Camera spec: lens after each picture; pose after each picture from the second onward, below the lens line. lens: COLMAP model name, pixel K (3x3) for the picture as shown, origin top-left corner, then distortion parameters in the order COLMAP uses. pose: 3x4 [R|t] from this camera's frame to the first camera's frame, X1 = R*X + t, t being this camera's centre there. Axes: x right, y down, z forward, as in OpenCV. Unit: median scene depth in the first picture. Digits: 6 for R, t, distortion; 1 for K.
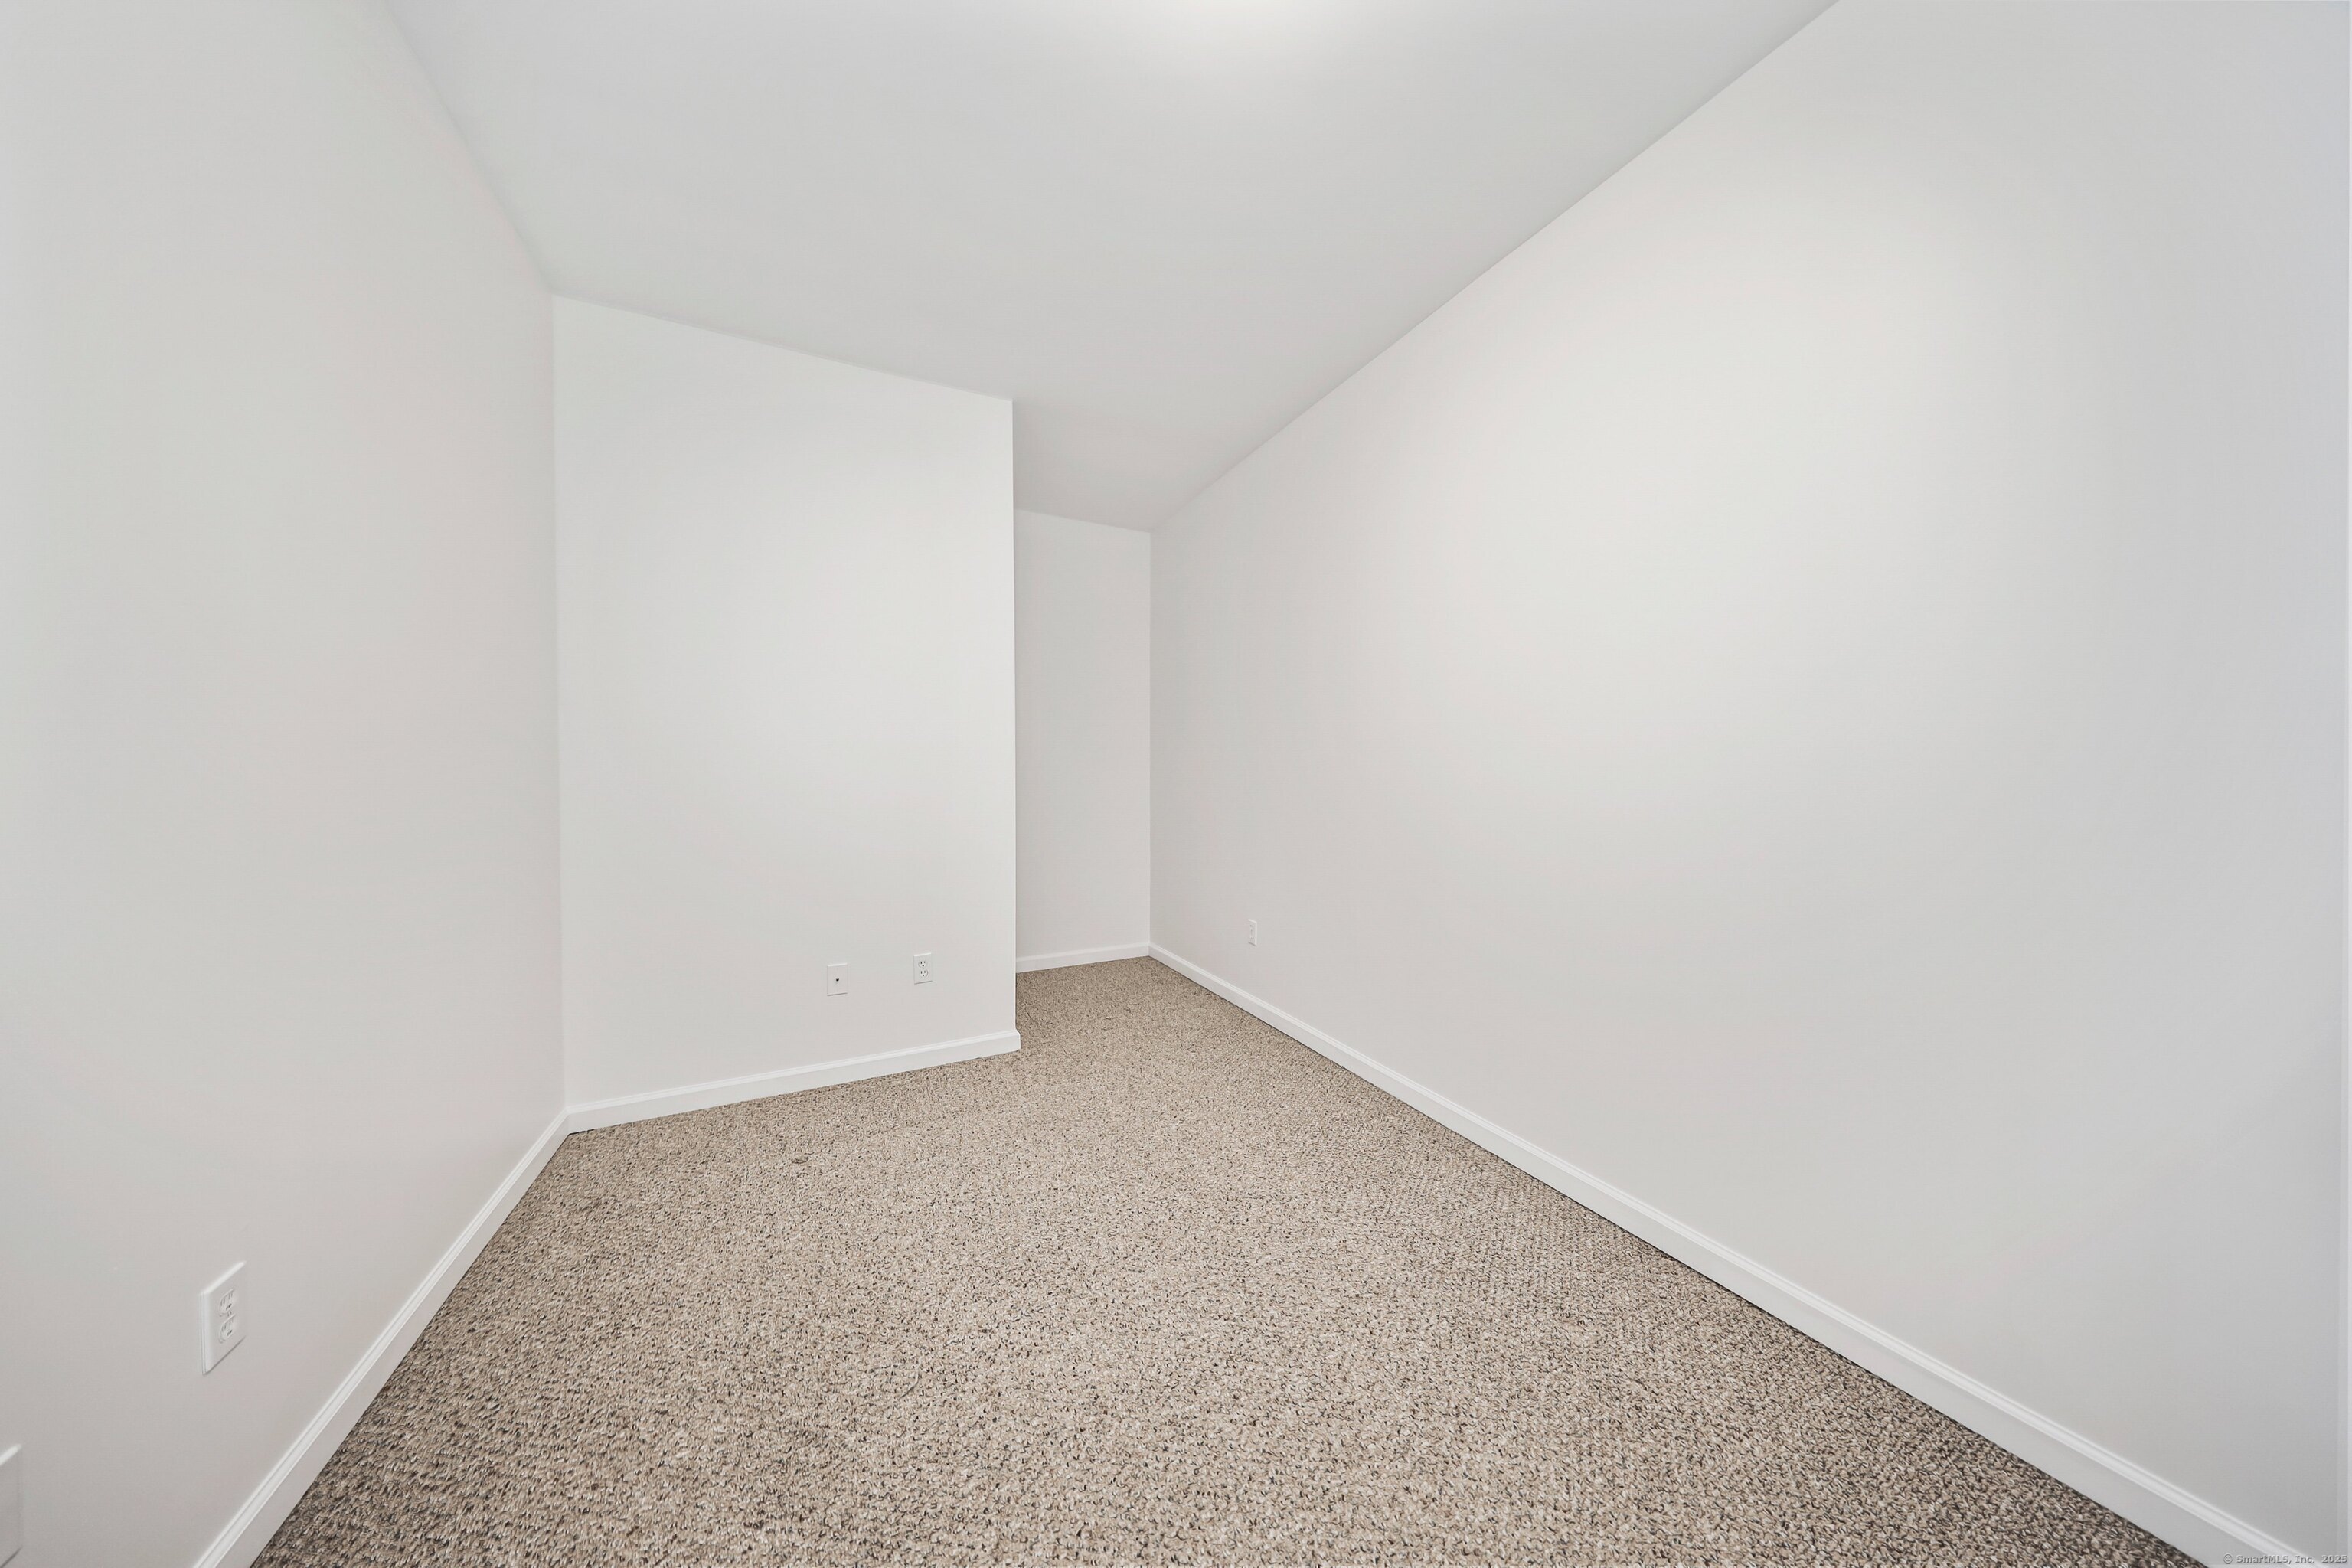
lens RADIAL K [[679.3, 0, 1169.8], [0, 679.3, 785.6], [0, 0, 1]] dist [0.005114, -0.000064]
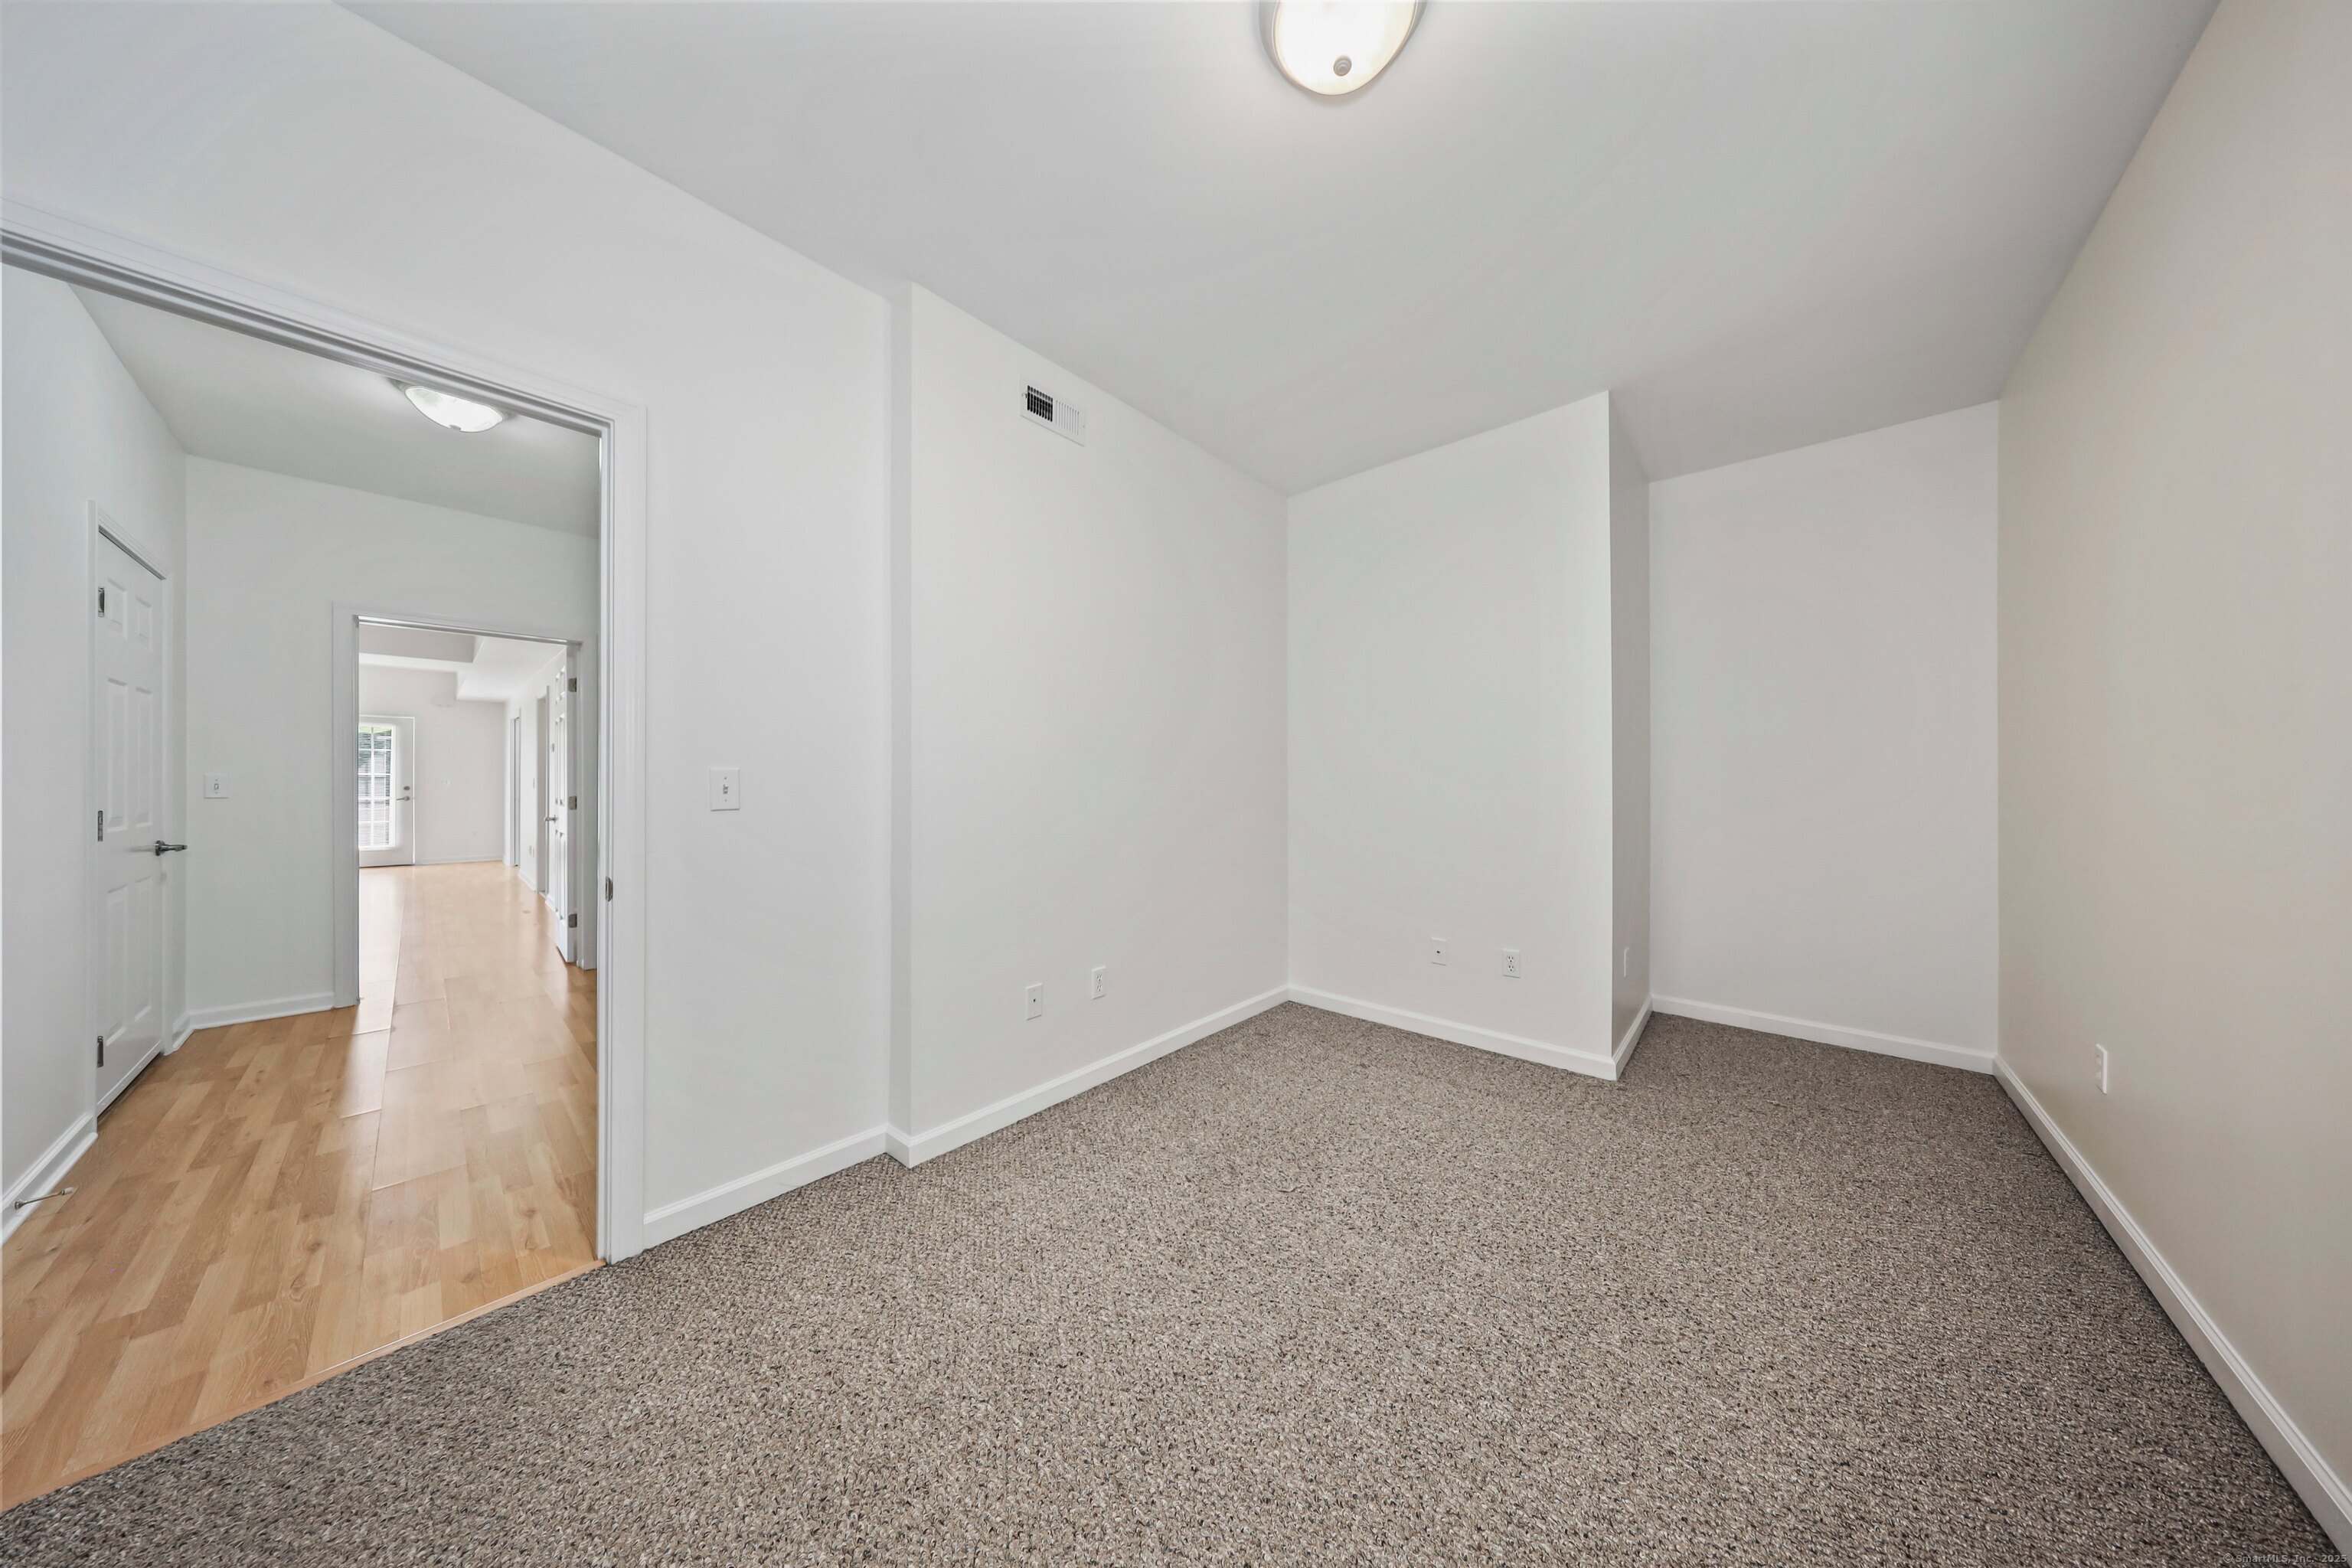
lens RADIAL K [[679.3, 0, 1169.8], [0, 679.3, 785.6], [0, 0, 1]] dist [0.005114, -0.000064]
pose [[0.372589, 0.002643, -0.927993, 0.517348], [-0.016969, 0.999848, -0.003965, 0.000562], [0.927841, 0.017225, 0.372577, 0.107916]]
